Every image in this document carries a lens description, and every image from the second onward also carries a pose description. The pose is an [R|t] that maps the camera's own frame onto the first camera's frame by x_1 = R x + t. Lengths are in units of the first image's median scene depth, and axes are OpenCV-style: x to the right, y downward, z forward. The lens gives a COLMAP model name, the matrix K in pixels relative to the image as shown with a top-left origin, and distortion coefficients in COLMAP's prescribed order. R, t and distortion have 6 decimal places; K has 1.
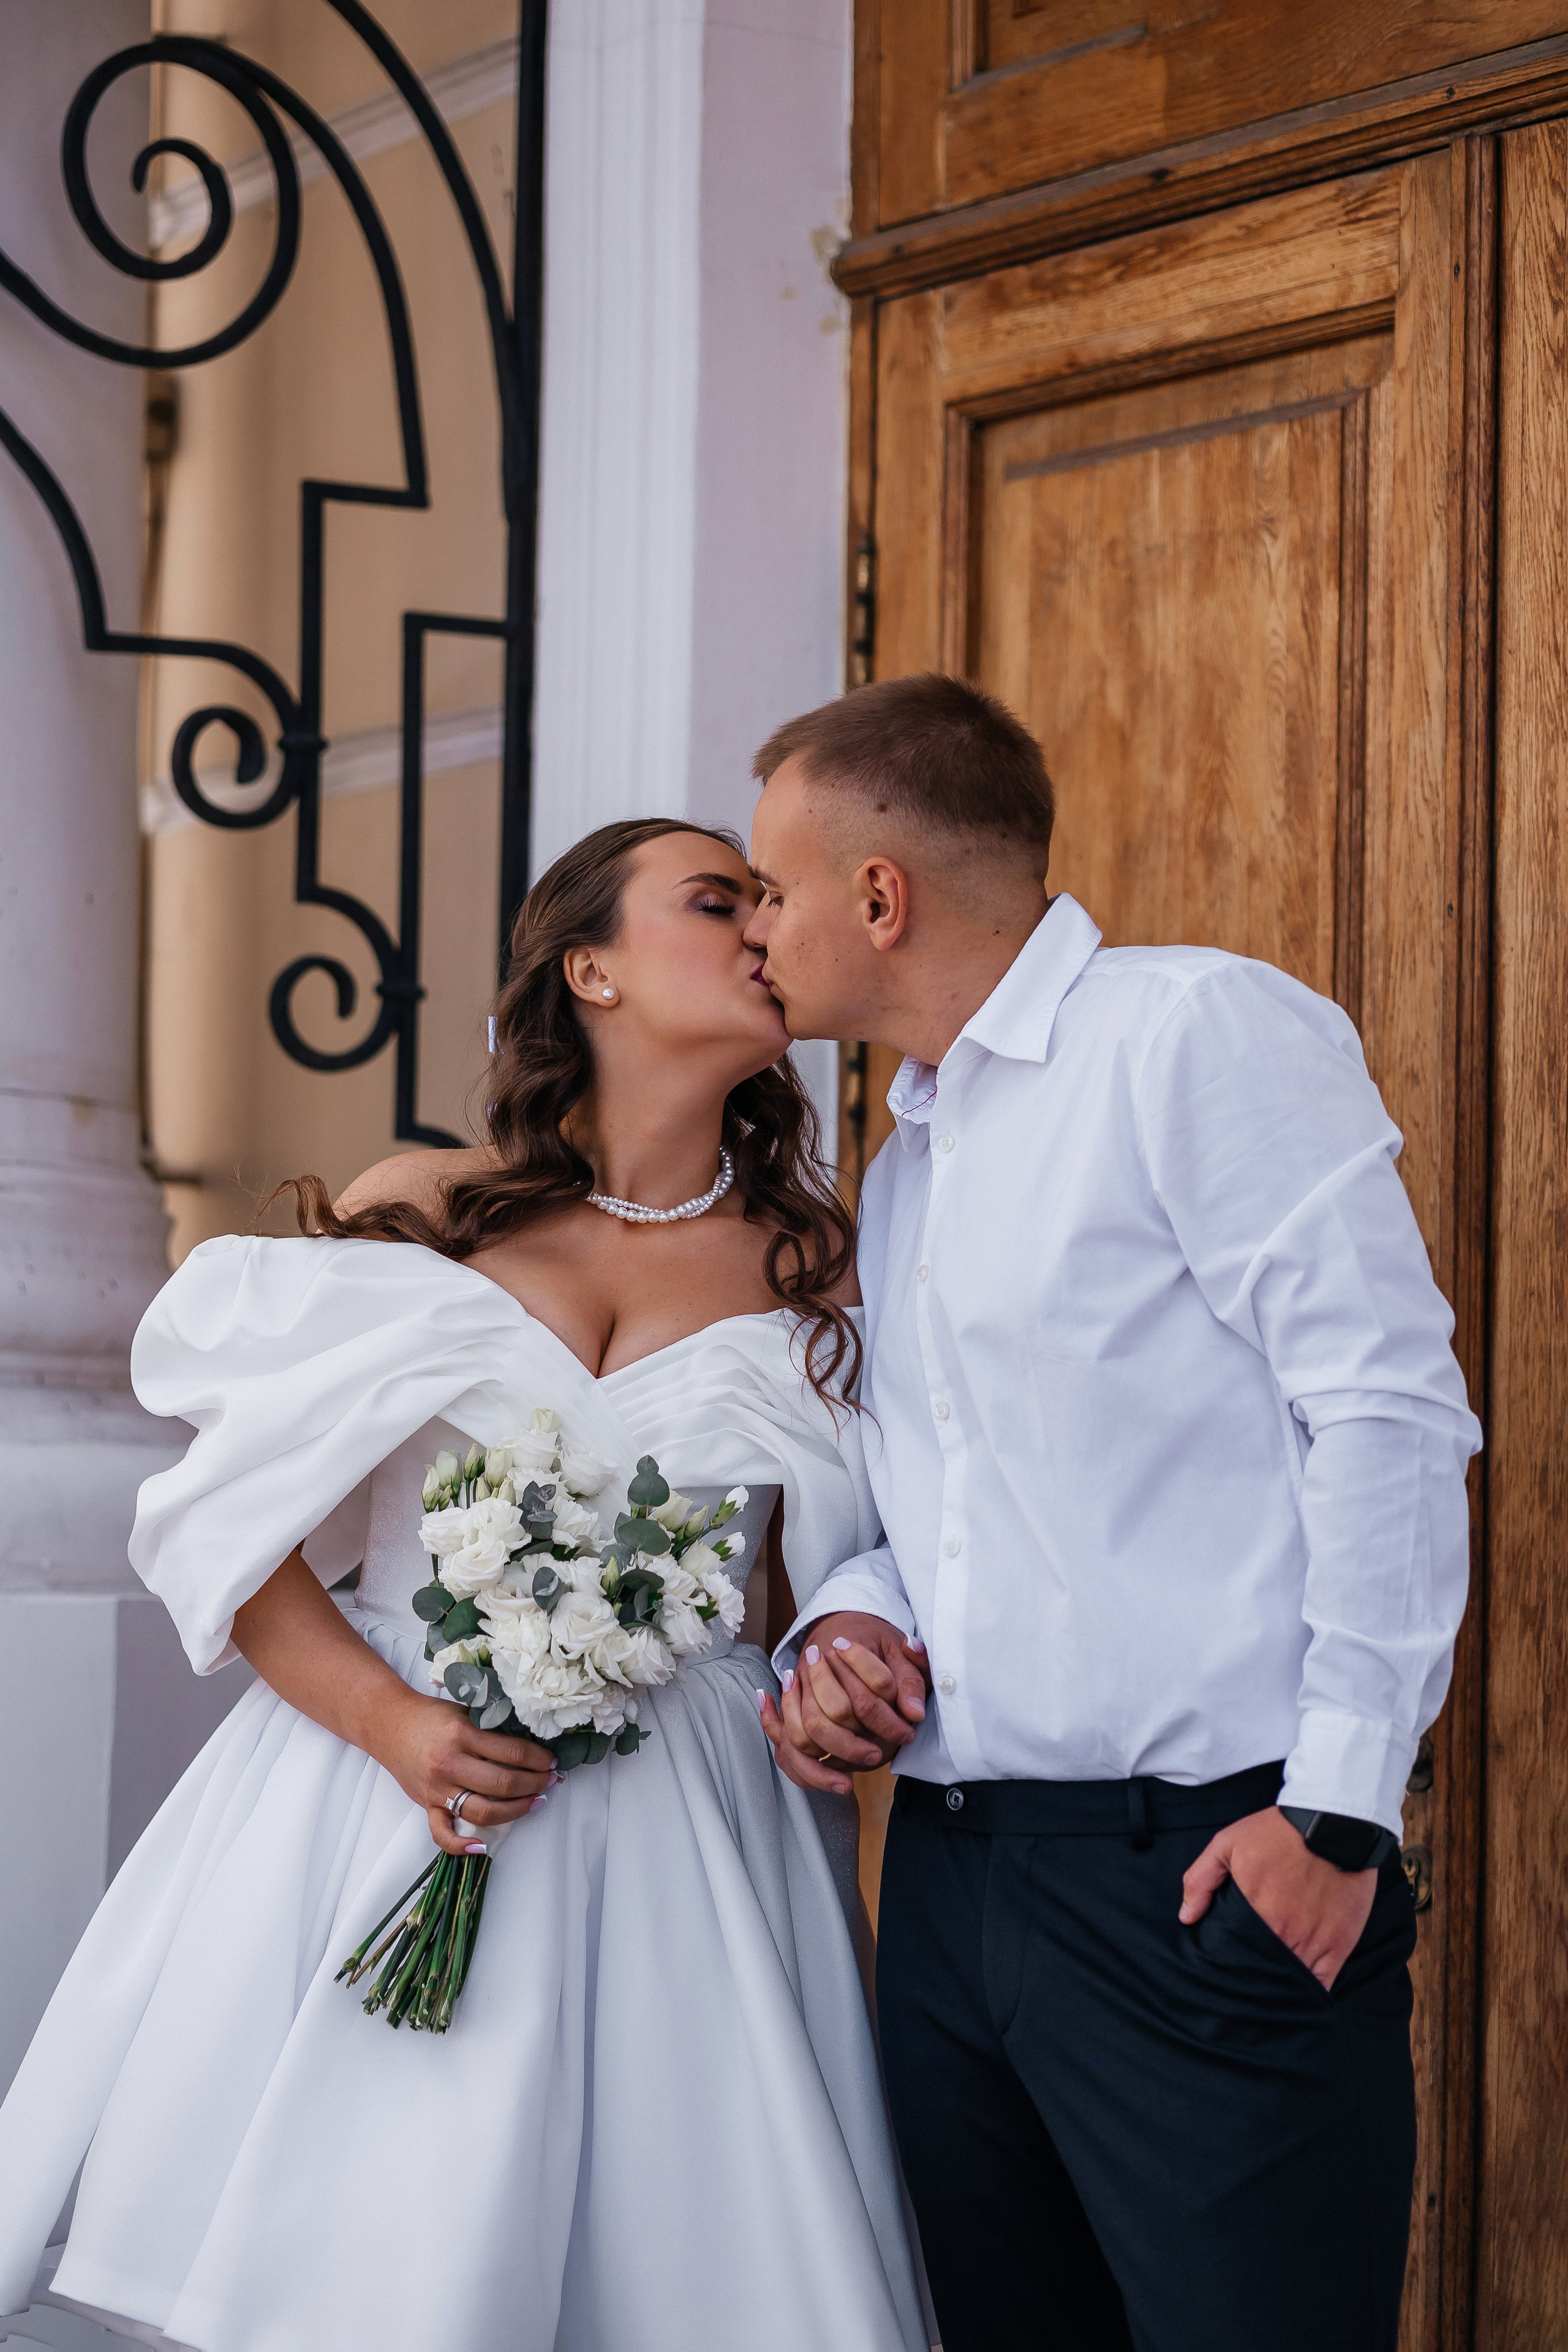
lens RADIAL K [[5654.6, 0, 786.6], [0, 5654.6, 1251.7], [0, 0, 1]] dist [-0.098056, -0.122246]
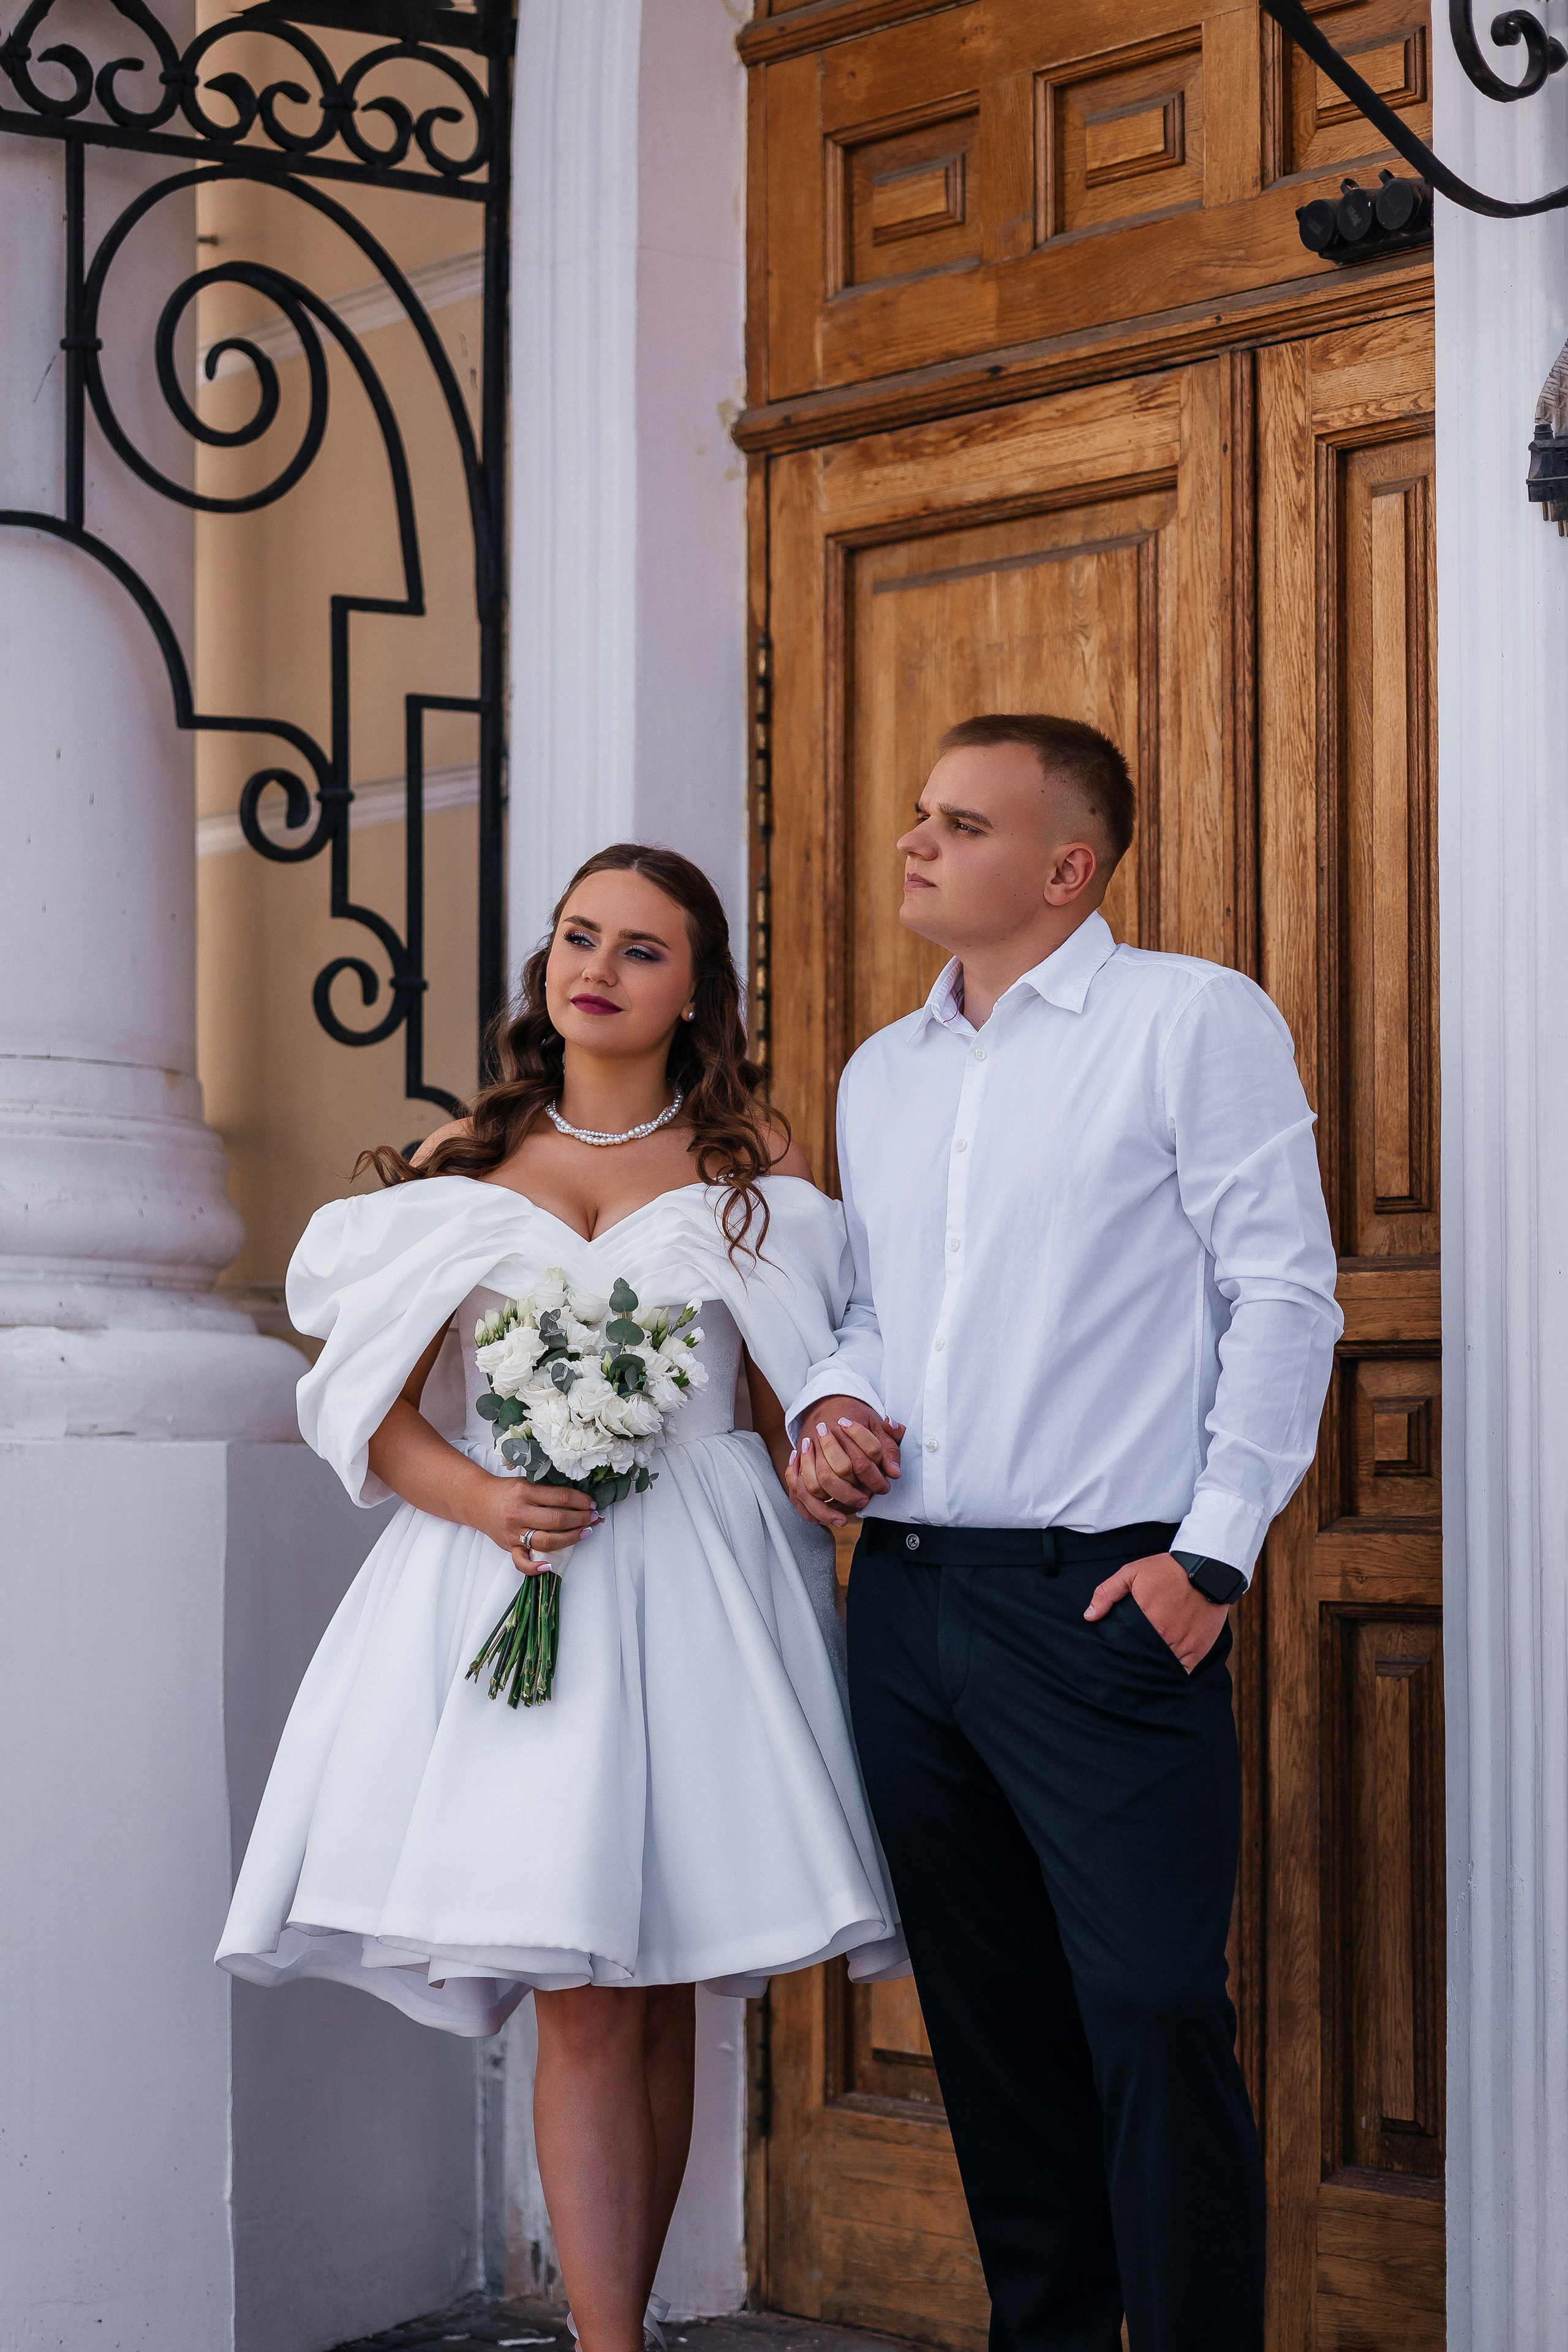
lens RADIAL K [[5509.8, 0, 934.7], [0, 5509.8, 1372.0], [0, 0, 1]] dist [-0.281352, 0.837098]
pose [[0.994994, -0.019046, 0.098099, -0.081321], [0.016883, 0.999597, 0.022834, 0.018496], [-0.098494, -0.021064, 0.994915, -0.306231]]
